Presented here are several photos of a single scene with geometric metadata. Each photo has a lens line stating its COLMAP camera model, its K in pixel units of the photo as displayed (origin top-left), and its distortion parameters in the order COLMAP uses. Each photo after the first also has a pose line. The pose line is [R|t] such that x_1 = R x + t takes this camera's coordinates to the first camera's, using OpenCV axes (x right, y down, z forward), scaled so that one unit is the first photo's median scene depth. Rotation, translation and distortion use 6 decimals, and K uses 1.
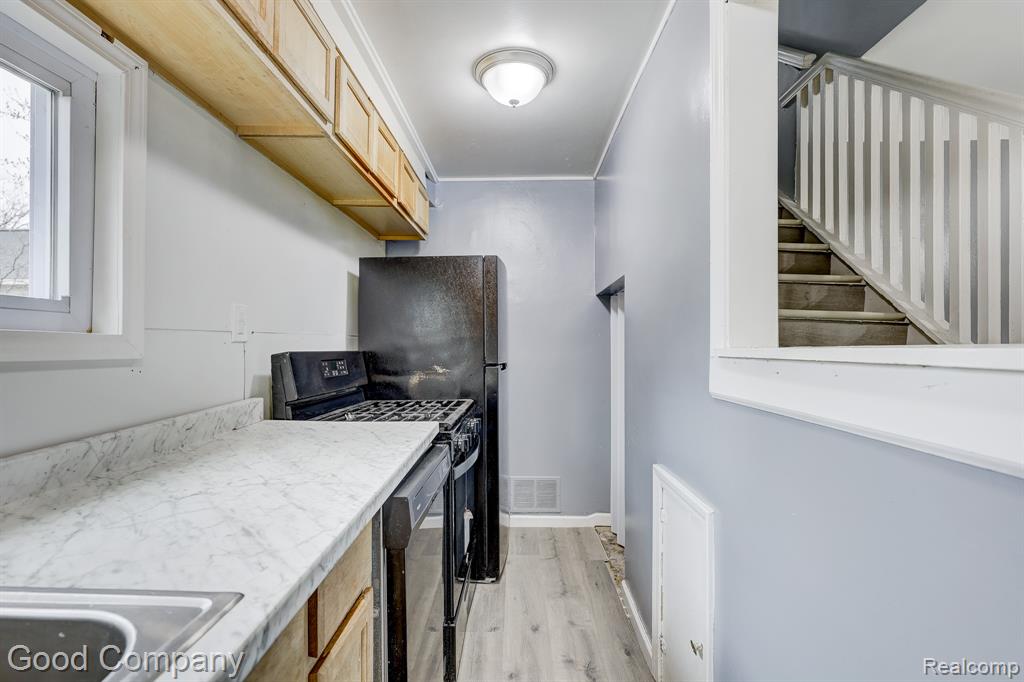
lens RADIAL K [[470.1, 0, 510.9], [0, 470.1, 352.4], [0, 0, 1]] dist [-0.002347, -0.000050]
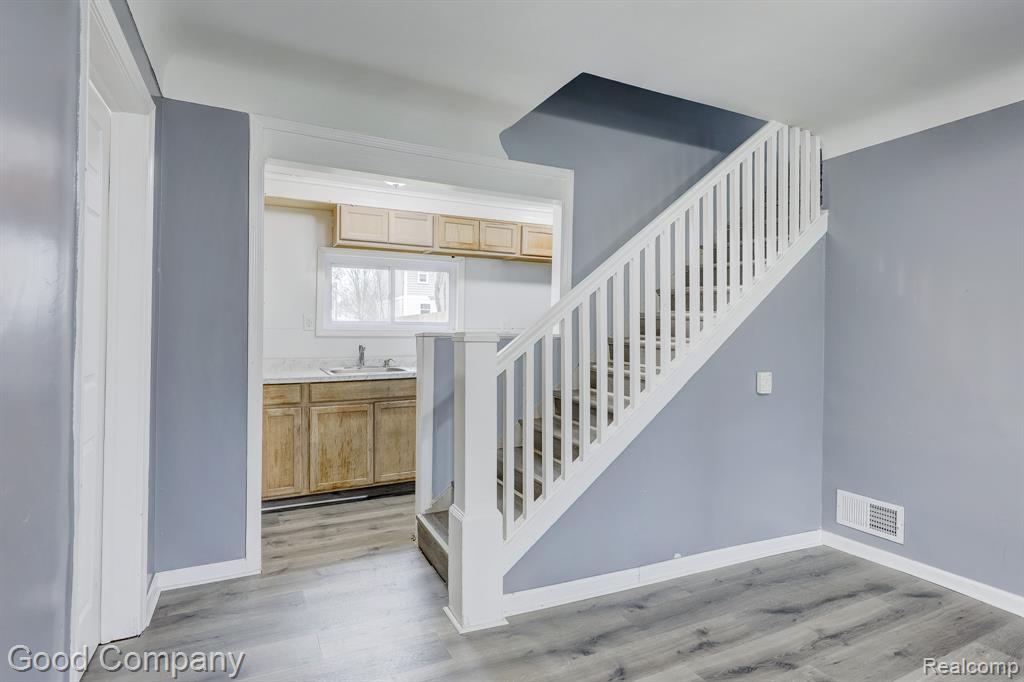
lens RADIAL K [[520.6, 0, 529.4], [0, 520.6, 334.9], [0, 0, 1]] dist [0.001031, 0.000096]
pose [[0.490164, 0.004780, -0.871617, 2.096112], [-0.017152, 0.999844, -0.004162, 0.005539], [0.871461, 0.016991, 0.490170, -0.386106]]
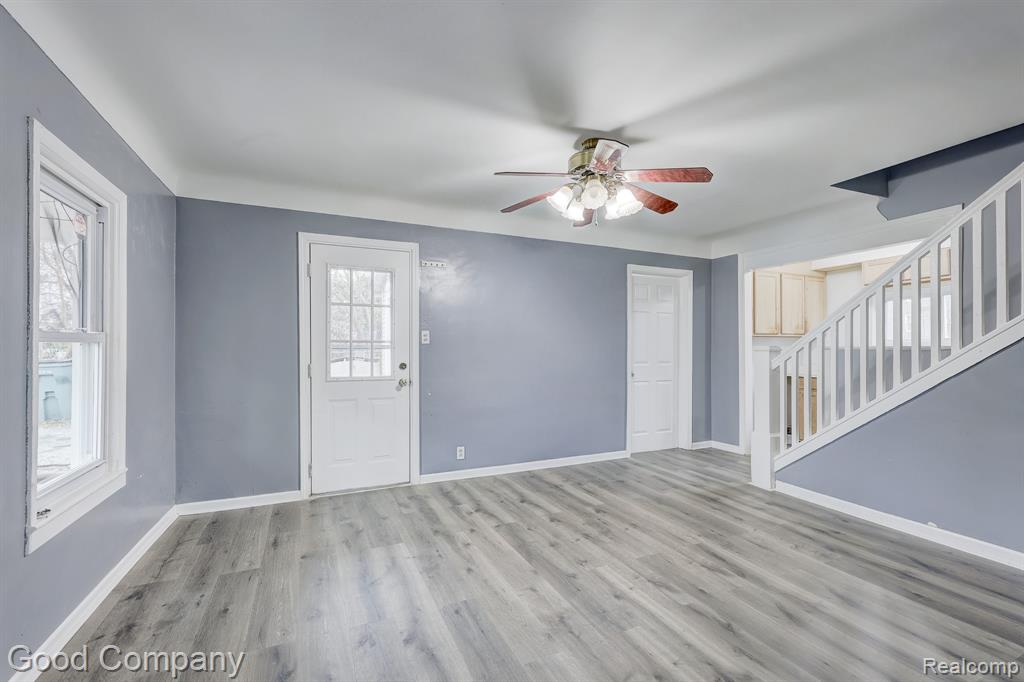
lens RADIAL K [[458.2, 0, 494.6], [0, 458.2, 350.3], [0, 0, 1]] dist [0.002961, 0.000203]
pose [[-0.898770, -0.002928, -0.438410, 3.194489], [-0.006564, 0.999955, 0.006779, 0.010796], [0.438371, 0.008971, -0.898749, 1.673419]]
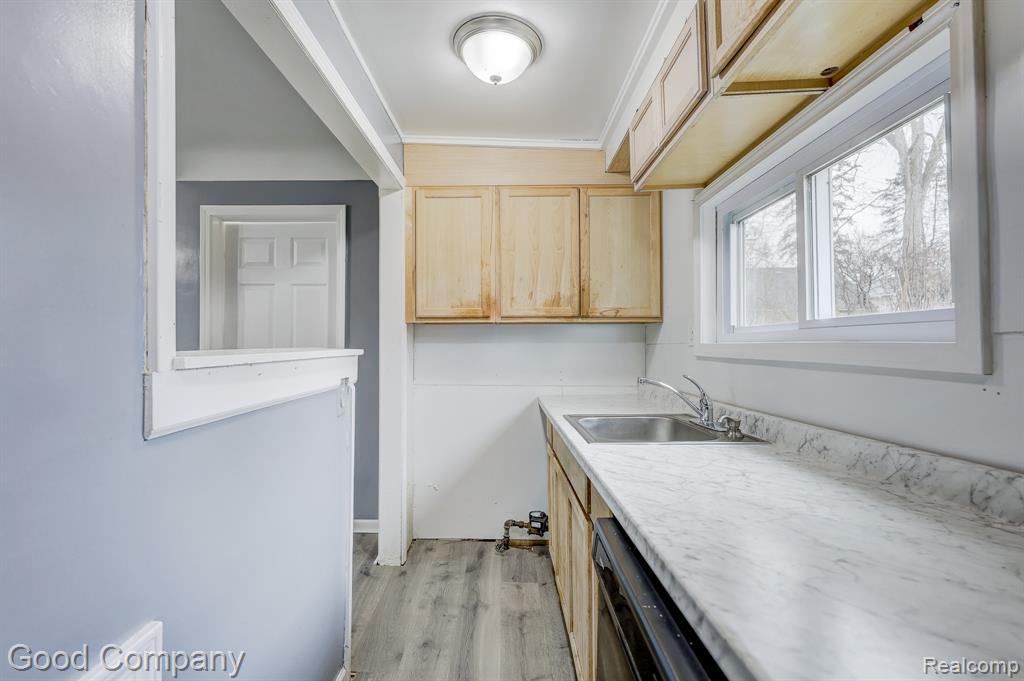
lens RADIAL K [[465.5, 0, 482.3], [0, 465.5, 338.3], [0, 0, 1]] dist [0.001973, 0.000302]
pose [[-0.999653, -0.003510, 0.026122, -0.014023], [-0.003458, 0.999992, 0.002041, -0.028703], [-0.026129, 0.001950, -0.999657, 1.196504]]
